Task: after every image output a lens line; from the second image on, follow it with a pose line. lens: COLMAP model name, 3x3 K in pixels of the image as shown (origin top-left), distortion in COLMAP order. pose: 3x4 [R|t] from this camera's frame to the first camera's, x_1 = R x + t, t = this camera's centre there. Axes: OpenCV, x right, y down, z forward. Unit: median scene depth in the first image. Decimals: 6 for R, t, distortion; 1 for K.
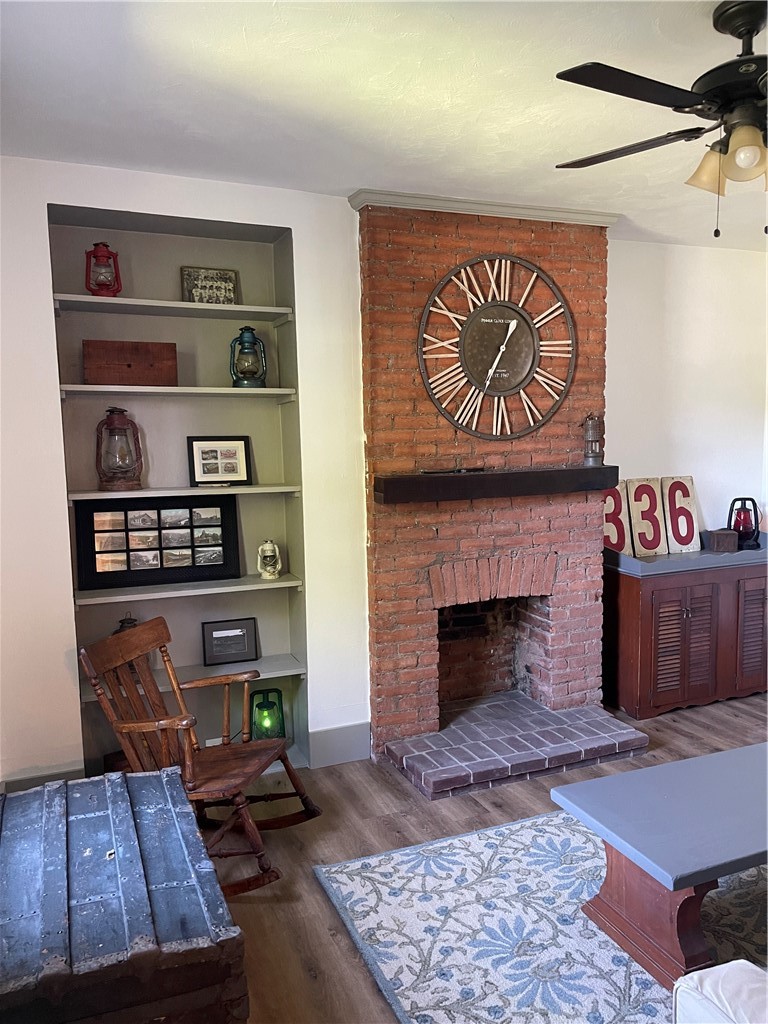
lens RADIAL K [[780.6, 0, 388.7], [0, 780.6, 513.7], [0, 0, 1]] dist [0.028531, -0.012559]
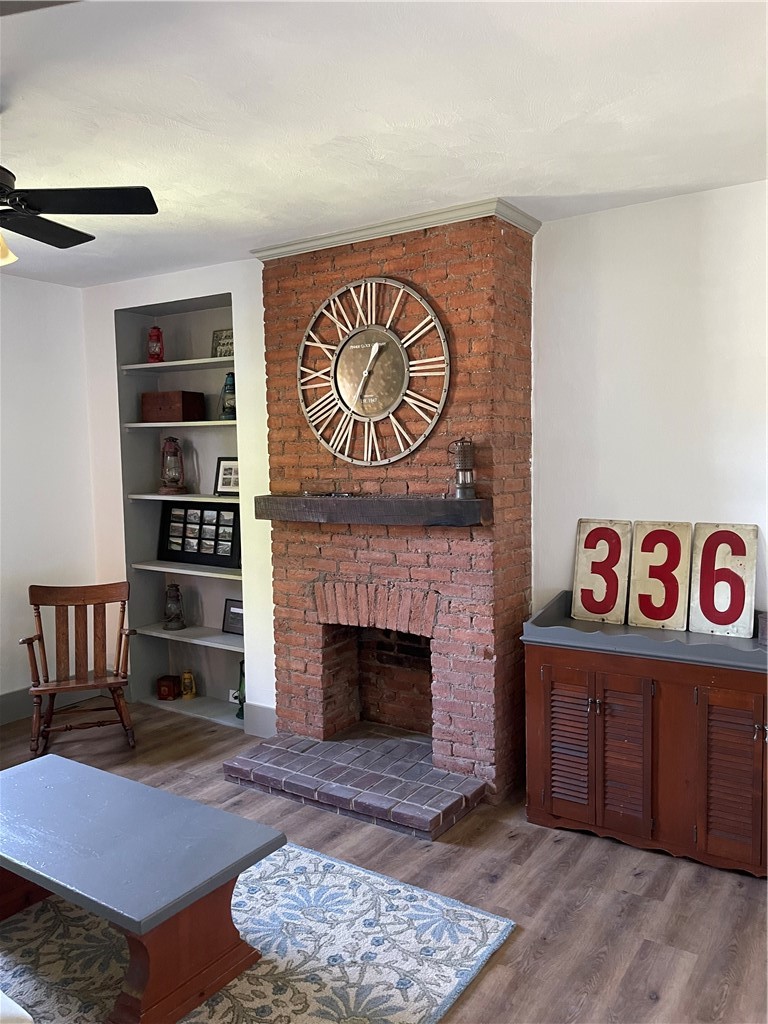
lens RADIAL K [[780.6, 0, 385.1], [0, 780.6, 511.6], [0, 0, 1]] dist [0.028531, -0.012559]
pose [[0.560652, 0.076150, -0.824543, 0.969516], [-0.079541, 0.996110, 0.037910, -0.076360], [0.824222, 0.044331, 0.564528, 0.466427]]
